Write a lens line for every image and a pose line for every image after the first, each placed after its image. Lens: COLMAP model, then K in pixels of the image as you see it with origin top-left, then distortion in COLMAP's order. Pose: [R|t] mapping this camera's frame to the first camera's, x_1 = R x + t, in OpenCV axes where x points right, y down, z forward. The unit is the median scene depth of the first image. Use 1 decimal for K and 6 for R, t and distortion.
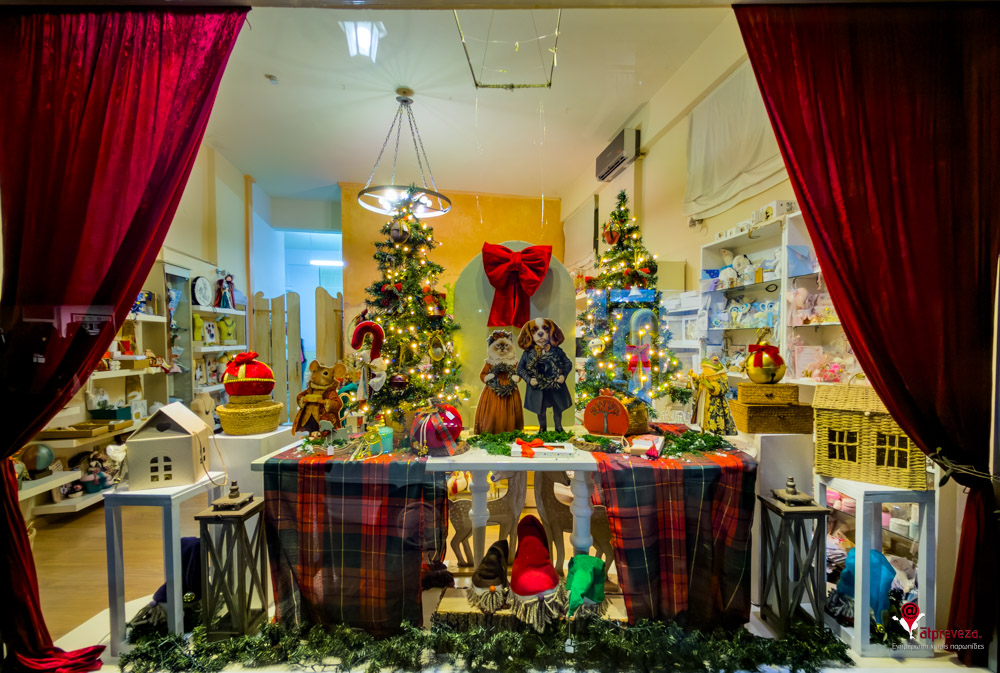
lens RADIAL K [[448.2, 0, 499.1], [0, 448.2, 355.9], [0, 0, 1]] dist [0.026362, 0.000285]
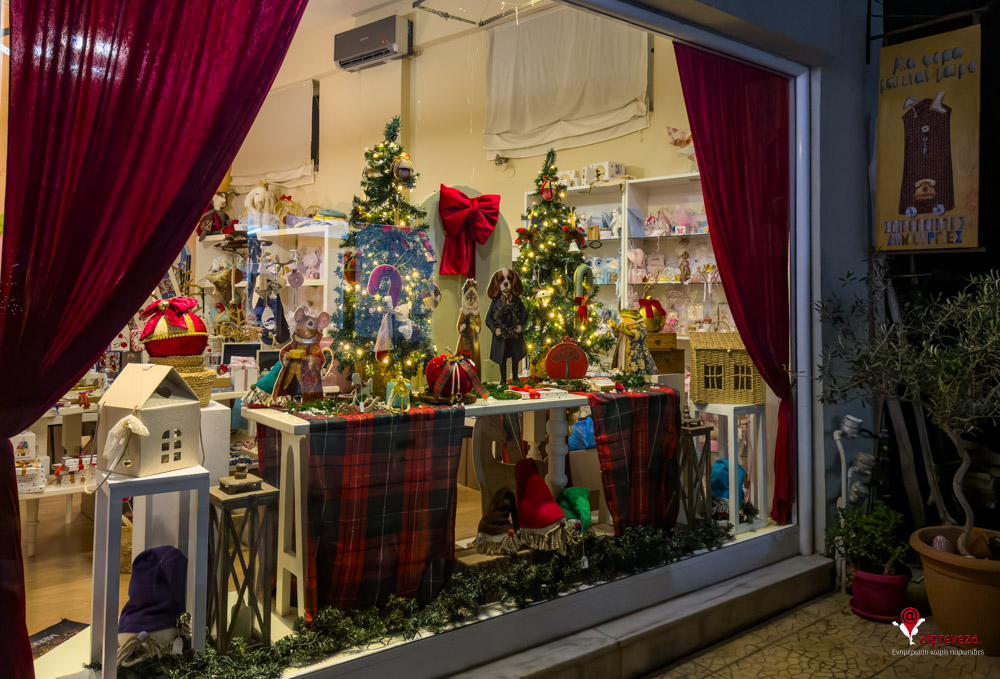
lens RADIAL K [[837.8, 0, 500.3], [0, 837.8, 275.5], [0, 0, 1]] dist [0.255420, -0.001419]
pose [[0.775619, 0.034692, 0.630248, -1.103385], [0.007127, 0.997943, -0.063702, 0.052074], [-0.631161, 0.053901, 0.773776, -0.448373]]
